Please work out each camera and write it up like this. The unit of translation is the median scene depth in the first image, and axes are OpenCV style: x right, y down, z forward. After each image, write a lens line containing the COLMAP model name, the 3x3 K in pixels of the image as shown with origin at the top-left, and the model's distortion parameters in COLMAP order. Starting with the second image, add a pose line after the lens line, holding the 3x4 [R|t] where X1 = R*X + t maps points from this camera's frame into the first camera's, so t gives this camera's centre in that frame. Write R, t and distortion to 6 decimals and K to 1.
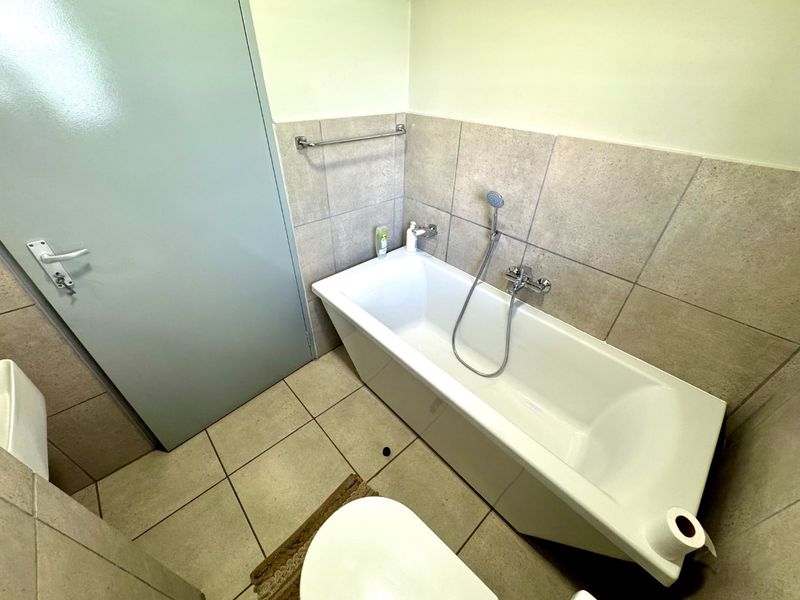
lens RADIAL K [[319.4, 0, 400.0], [0, 319.4, 298.5], [0, 0, 1]] dist [-0.000310, 0.000155]
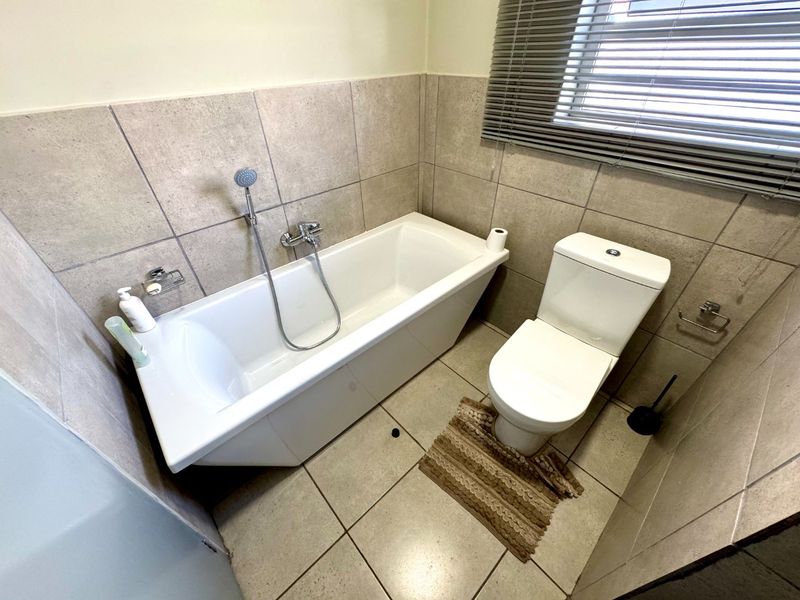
lens RADIAL K [[319.4, 0, 401.3], [0, 319.4, 299.0], [0, 0, 1]] dist [-0.000310, 0.000155]
pose [[0.006392, -0.637429, 0.770483, -0.576085], [0.611685, 0.612027, 0.501263, -0.269826], [-0.791076, 0.468089, 0.393818, 0.443472]]
